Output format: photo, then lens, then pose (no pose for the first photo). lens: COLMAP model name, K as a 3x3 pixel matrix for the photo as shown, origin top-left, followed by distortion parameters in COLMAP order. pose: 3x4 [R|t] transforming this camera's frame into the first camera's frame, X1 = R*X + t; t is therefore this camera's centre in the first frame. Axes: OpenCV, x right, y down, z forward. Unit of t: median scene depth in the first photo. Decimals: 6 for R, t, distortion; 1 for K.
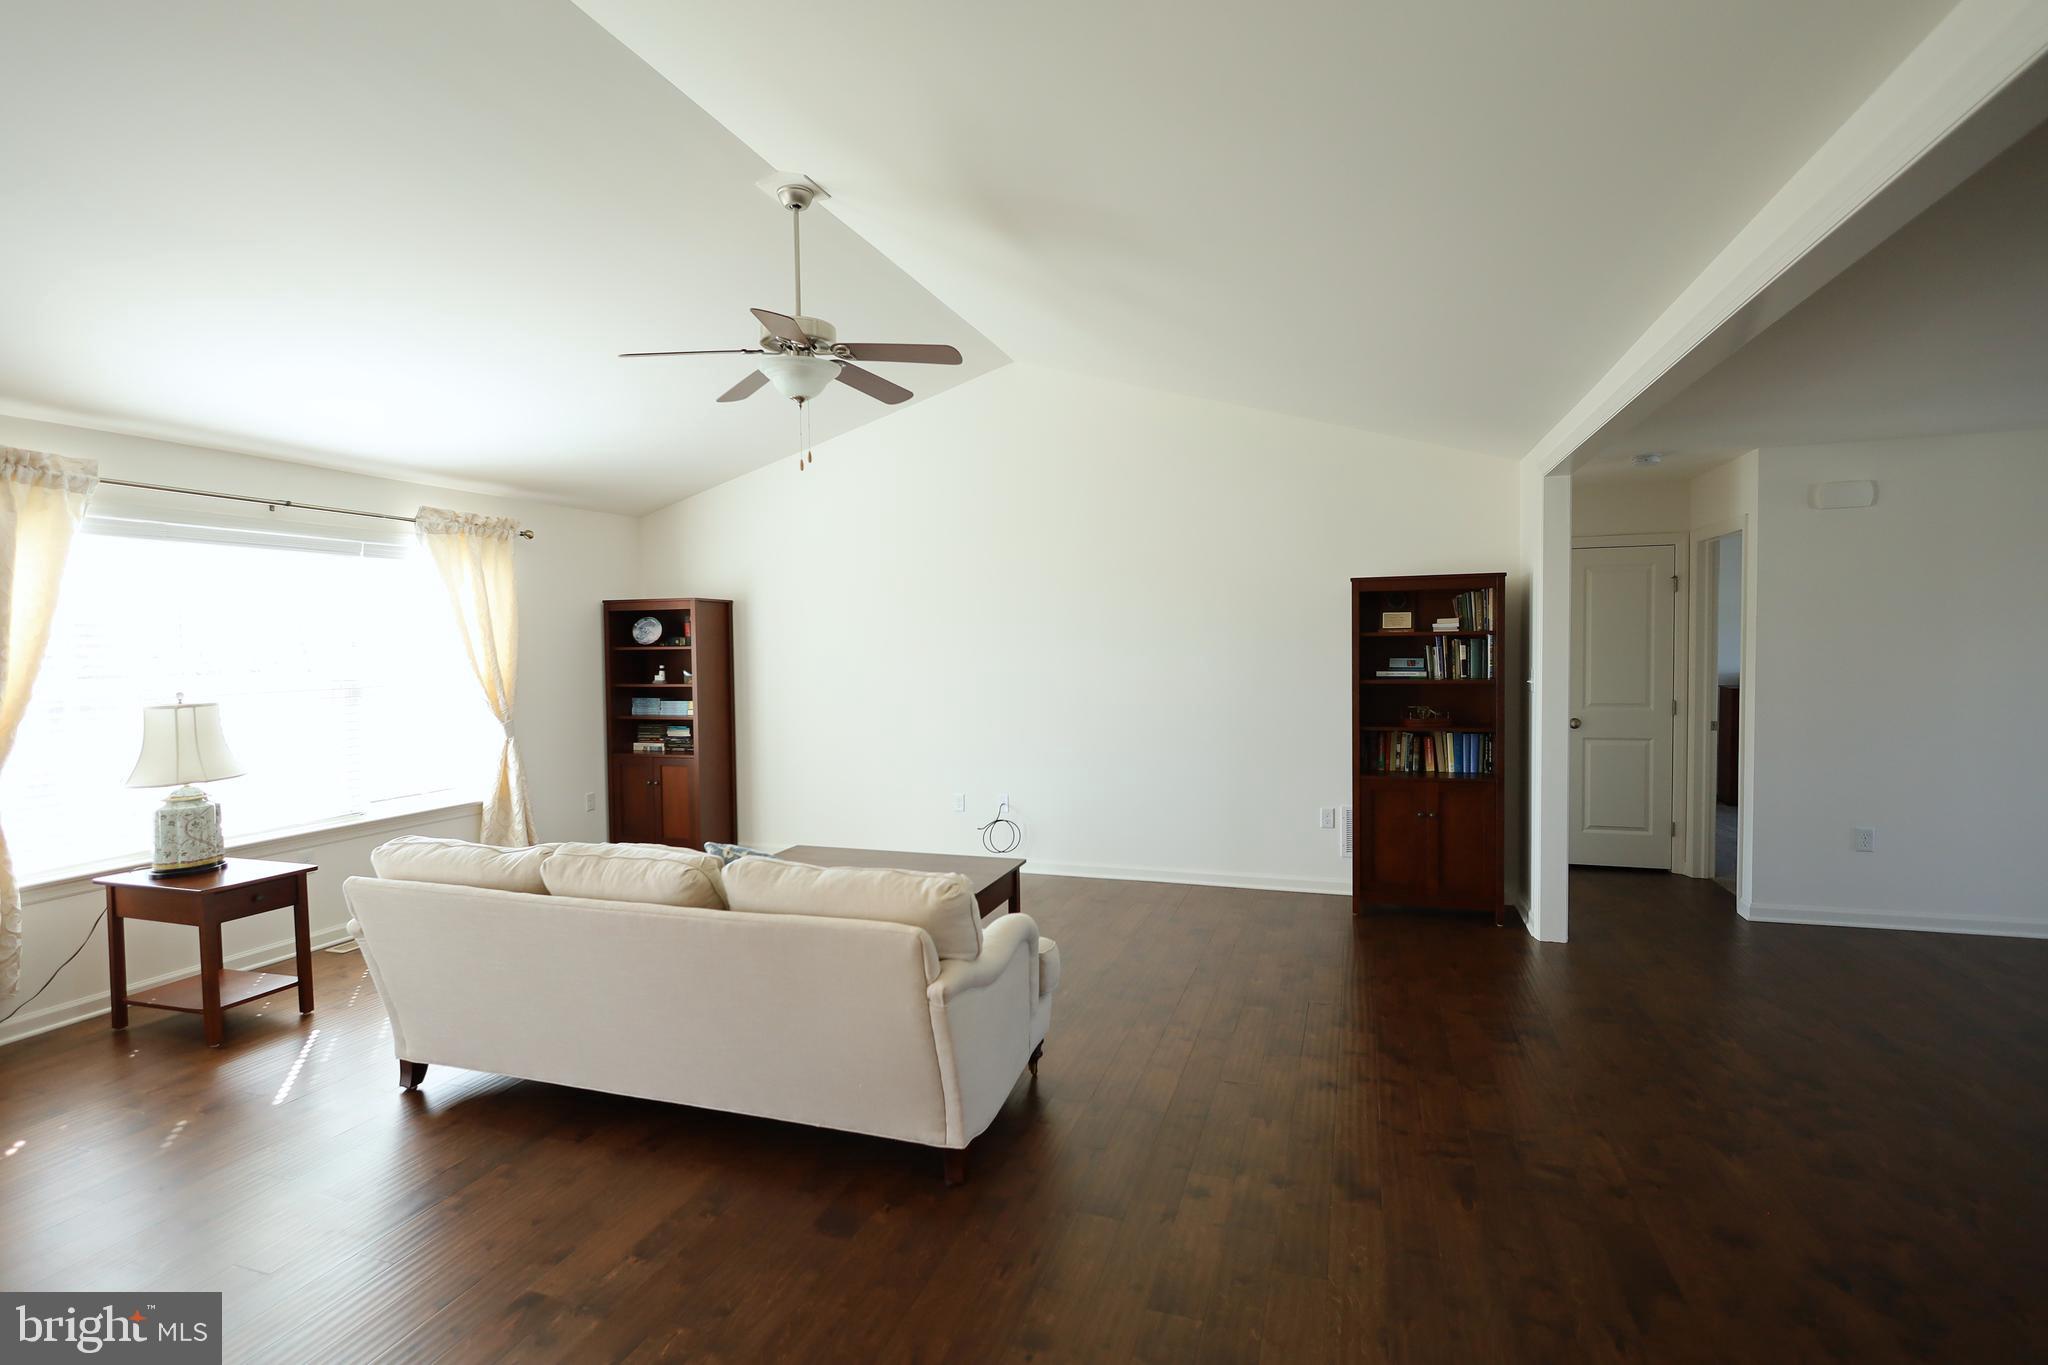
lens RADIAL K [[984.3, 0, 1022.4], [0, 984.3, 678.8], [0, 0, 1]] dist [0.001744, -0.000034]
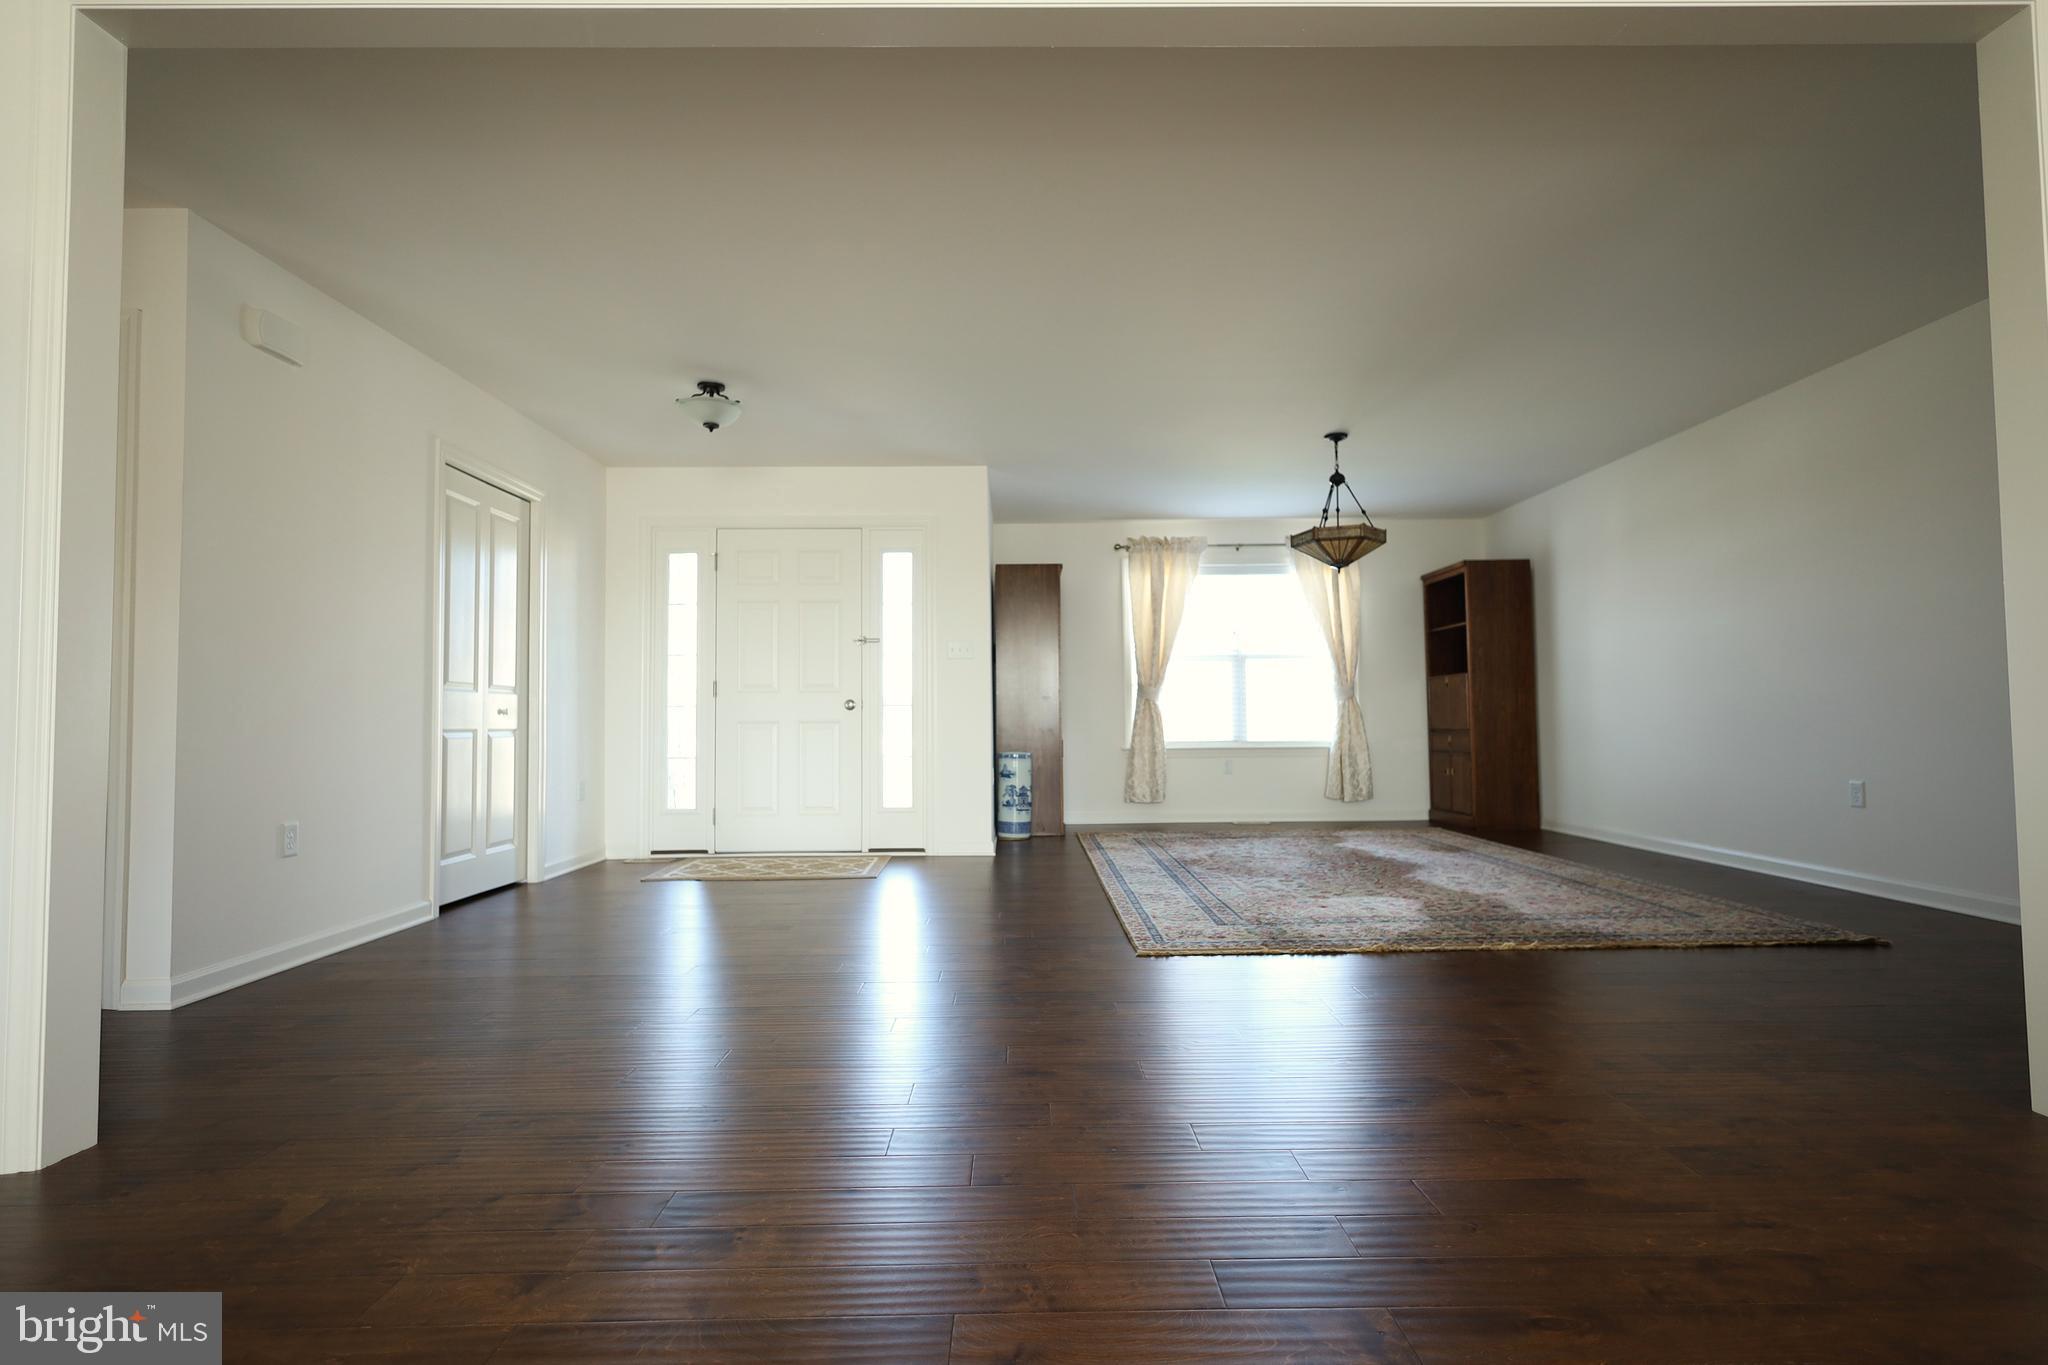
lens RADIAL K [[984.3, 0, 1022.6], [0, 984.3, 682.5], [0, 0, 1]] dist [0.001744, -0.000034]
pose [[-0.326333, 0.053673, 0.943730, 0.028585], [0.050645, 0.997945, -0.039244, 0.099147], [-0.943897, 0.034988, -0.328381, 0.690938]]
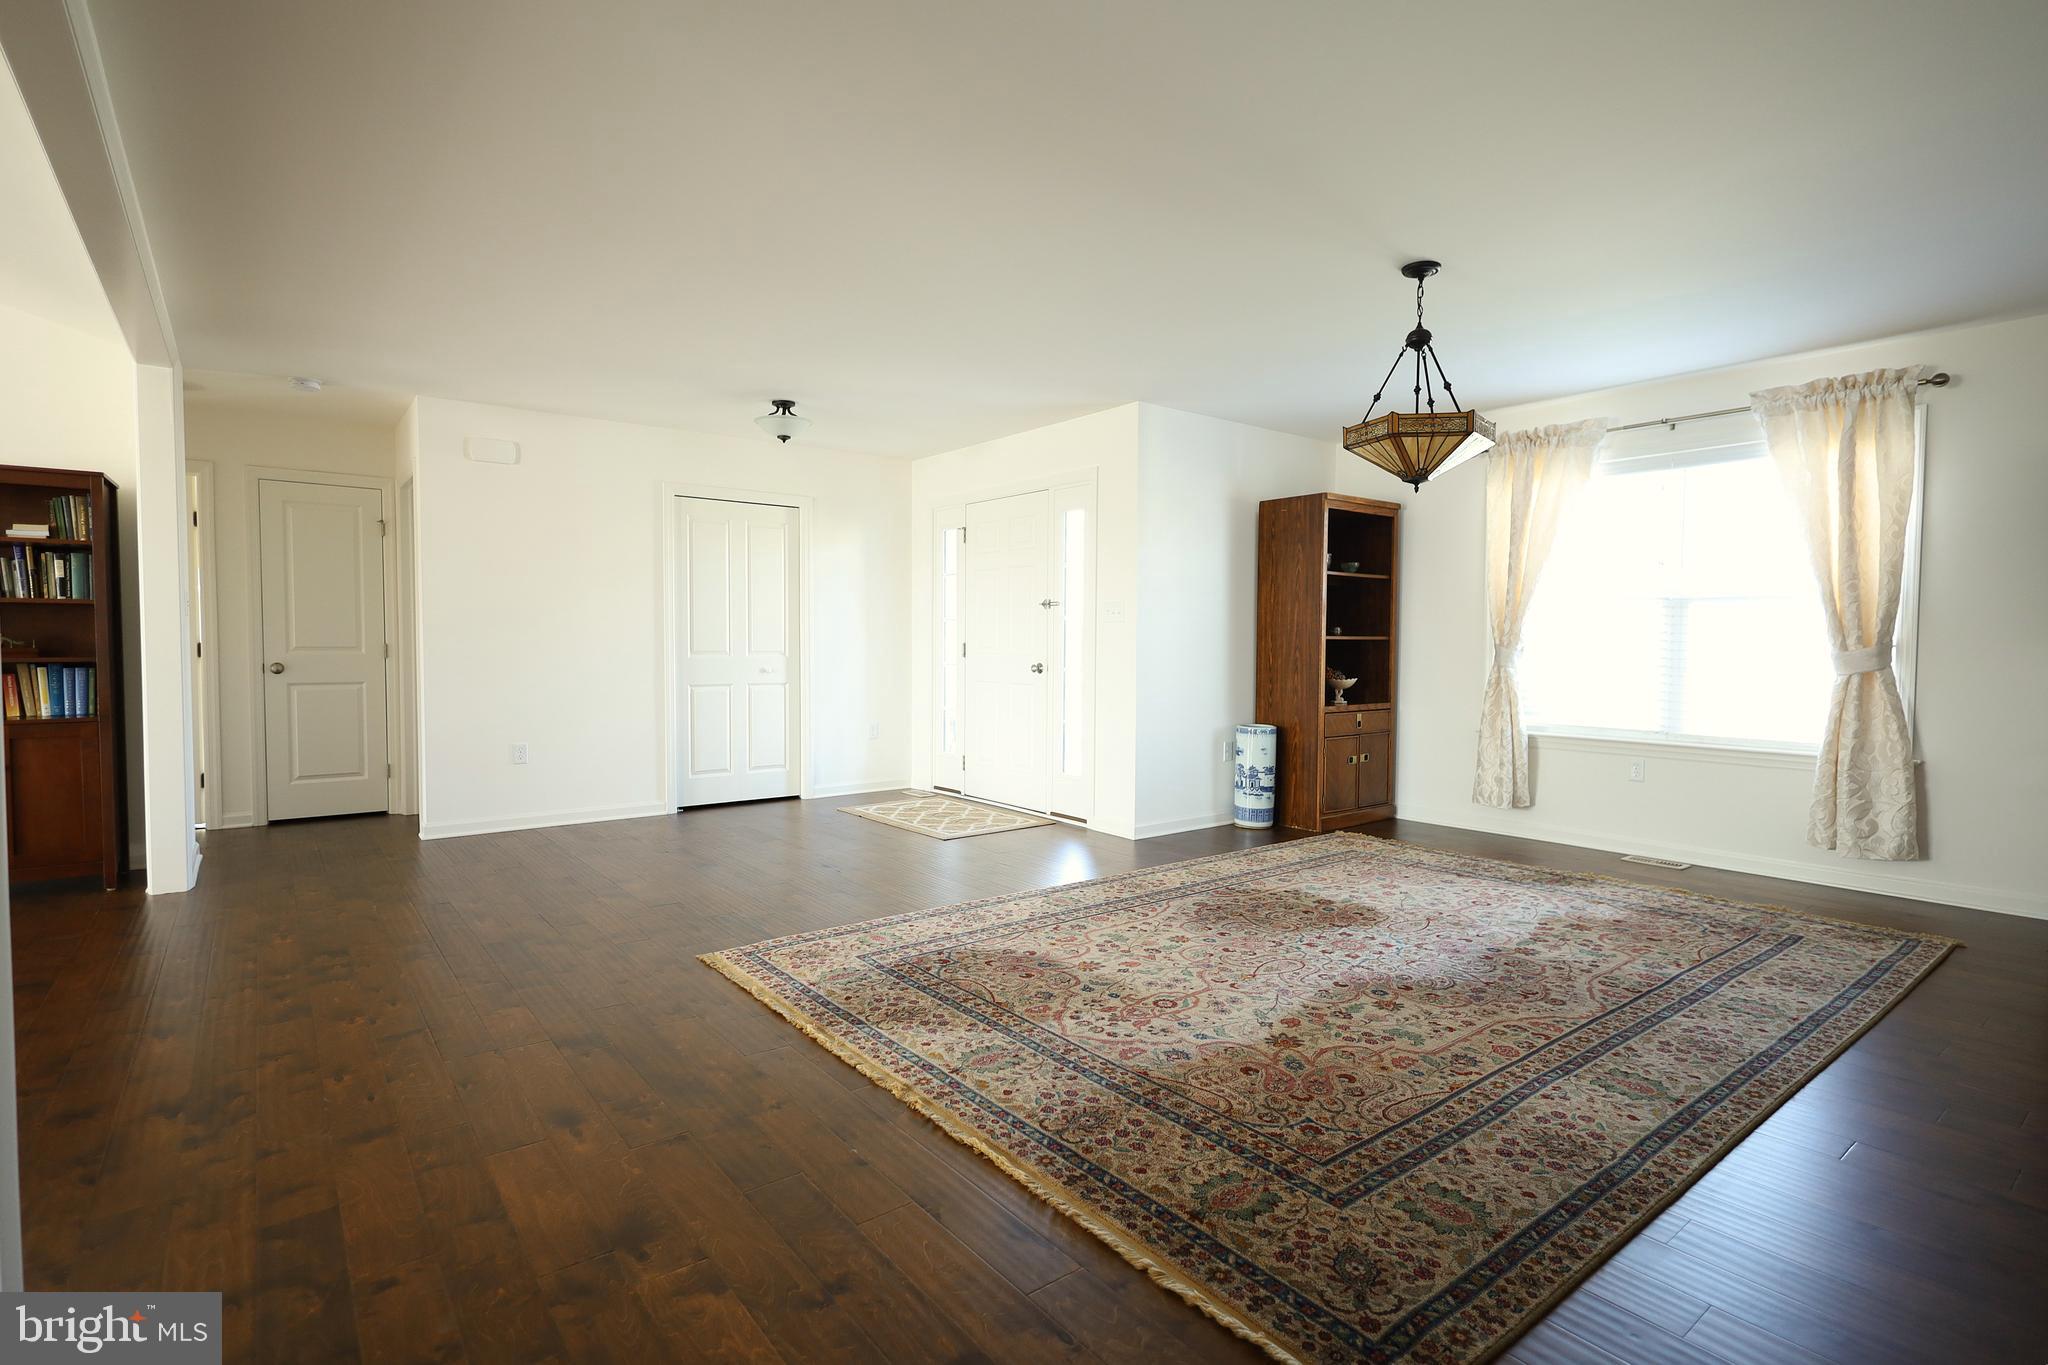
lens RADIAL K [[984.3, 0, 1018.0], [0, 984.3, 682.0], [0, 0, 1]] dist [0.001744, -0.000034]
pose [[0.550505, -0.016625, 0.834666, 0.199664], [0.019319, 0.999788, 0.007173, 0.077213], [-0.834608, 0.012176, 0.550709, -0.117971]]
